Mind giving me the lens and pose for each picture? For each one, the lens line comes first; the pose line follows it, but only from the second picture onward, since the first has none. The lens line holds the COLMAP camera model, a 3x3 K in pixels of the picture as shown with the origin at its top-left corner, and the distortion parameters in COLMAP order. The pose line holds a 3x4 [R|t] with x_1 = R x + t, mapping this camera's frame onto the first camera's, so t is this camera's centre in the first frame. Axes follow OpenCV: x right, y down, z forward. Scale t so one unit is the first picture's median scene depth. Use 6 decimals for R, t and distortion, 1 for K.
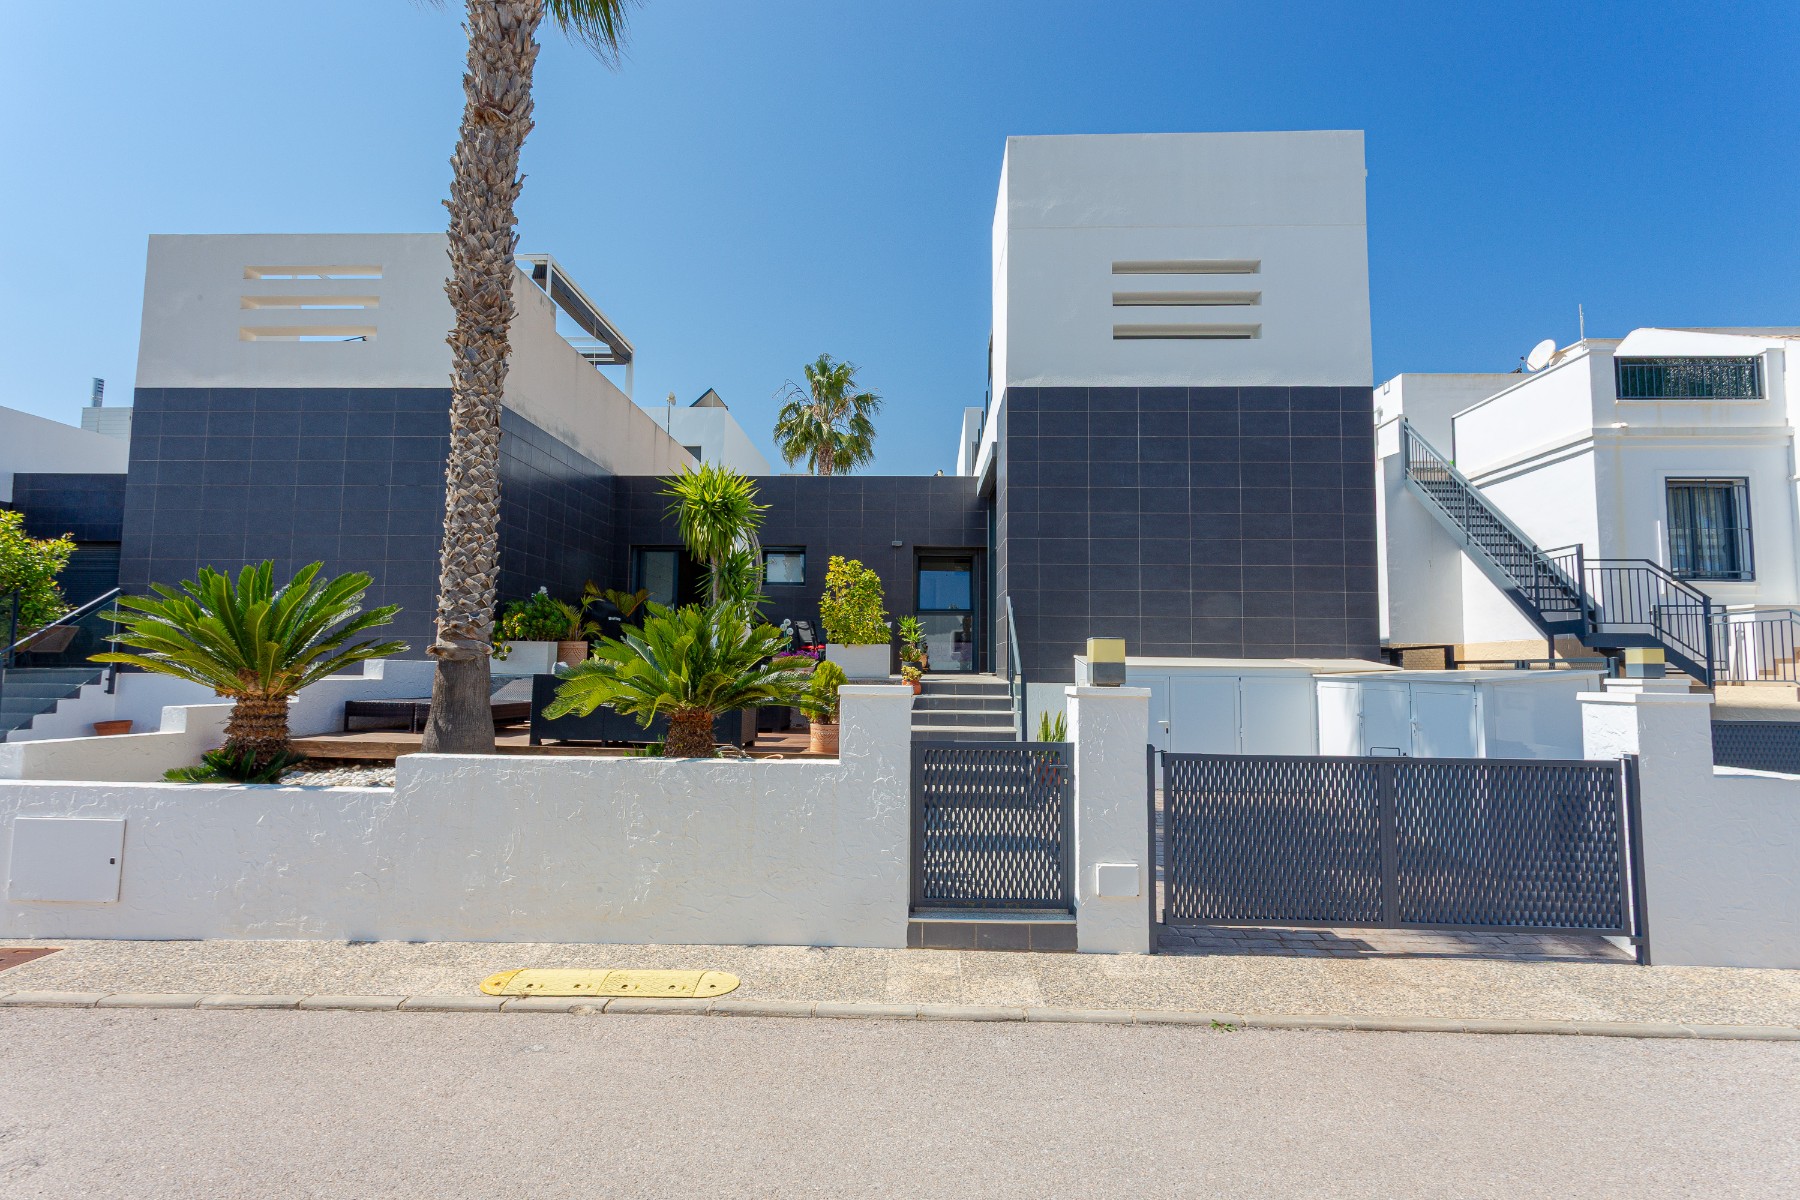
lens RADIAL K [[882.8, 0, 897.2], [0, 882.8, 597.8], [0, 0, 1]] dist [-0.028671, 0.013429]
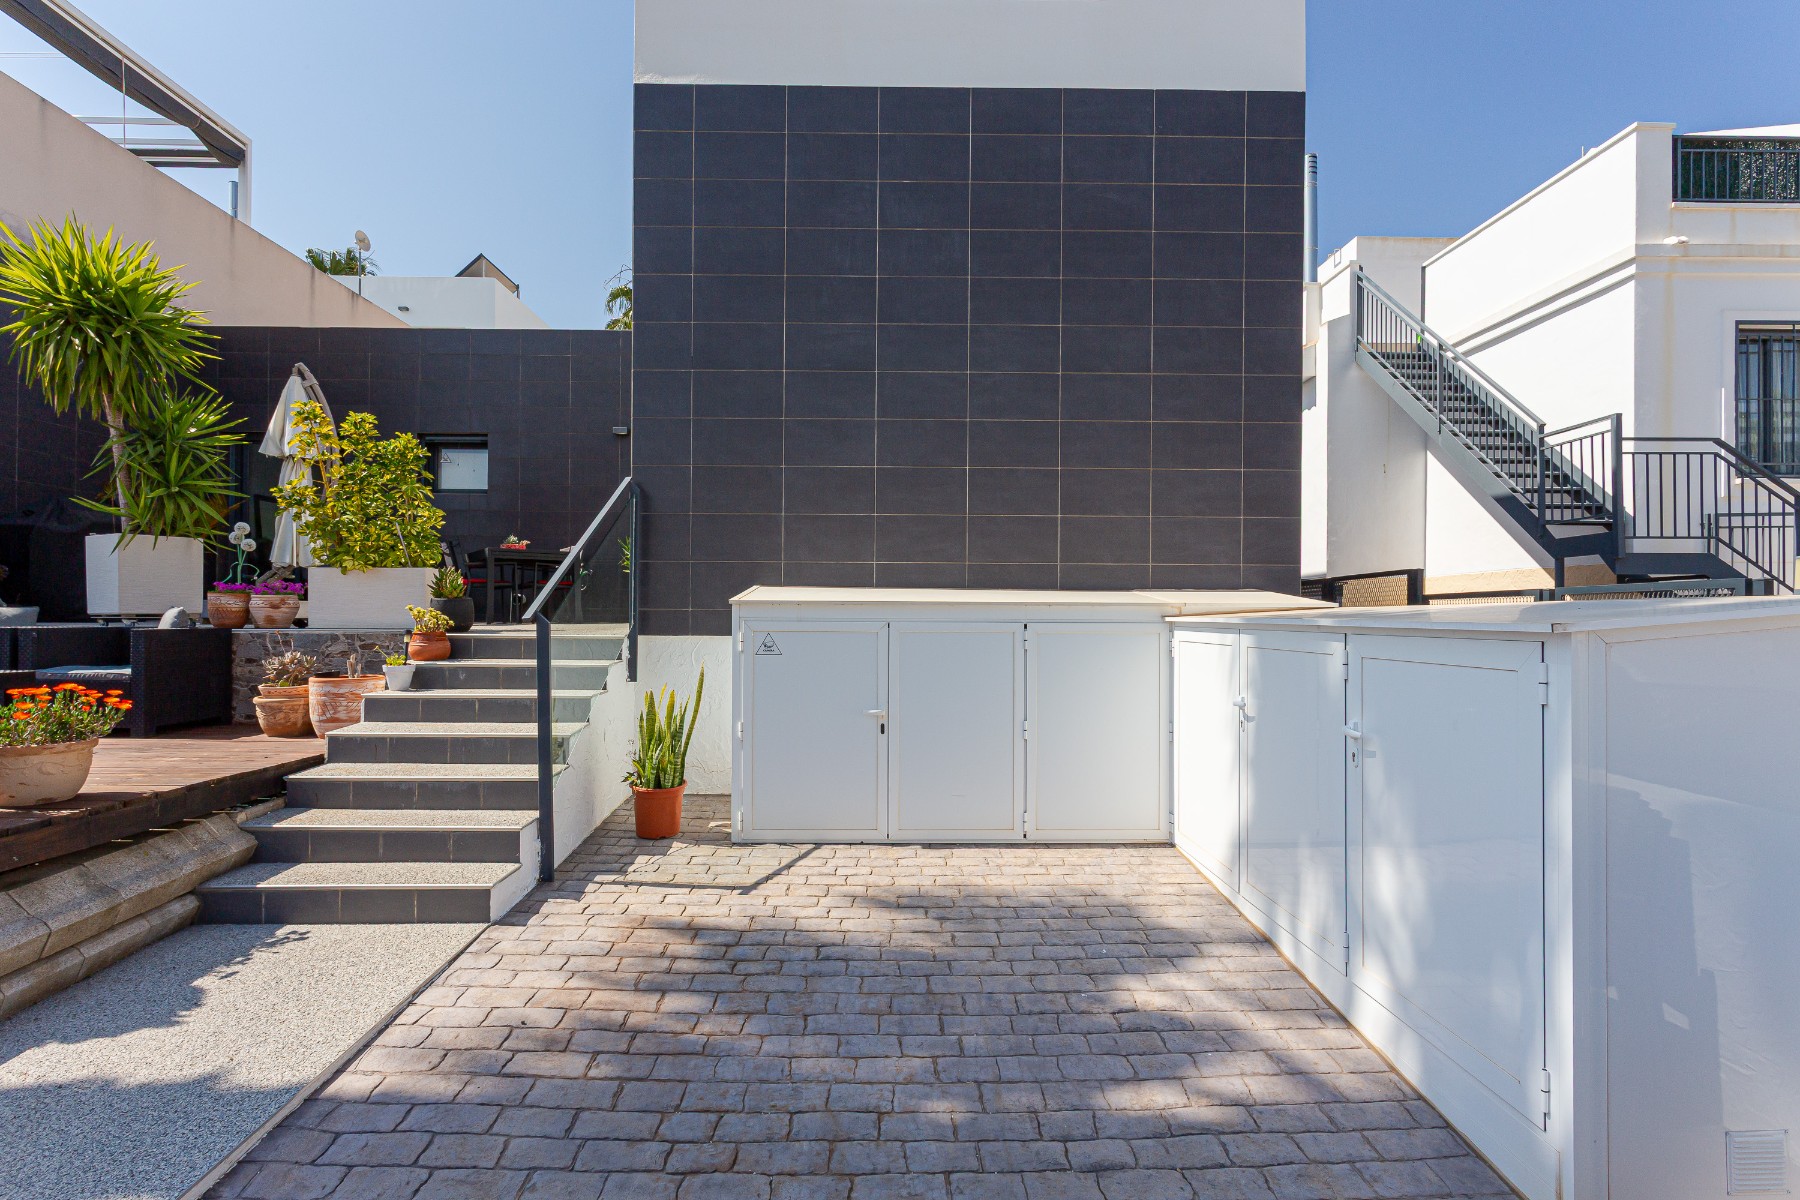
lens RADIAL K [[882.8, 0, 904.1], [0, 882.8, 613.6], [0, 0, 1]] dist [-0.028671, 0.013429]
pose [[0.998545, -0.006263, 0.053552, 0.207425], [0.002222, 0.997167, 0.075193, 0.032956], [-0.053871, -0.074965, 0.995730, 0.352135]]
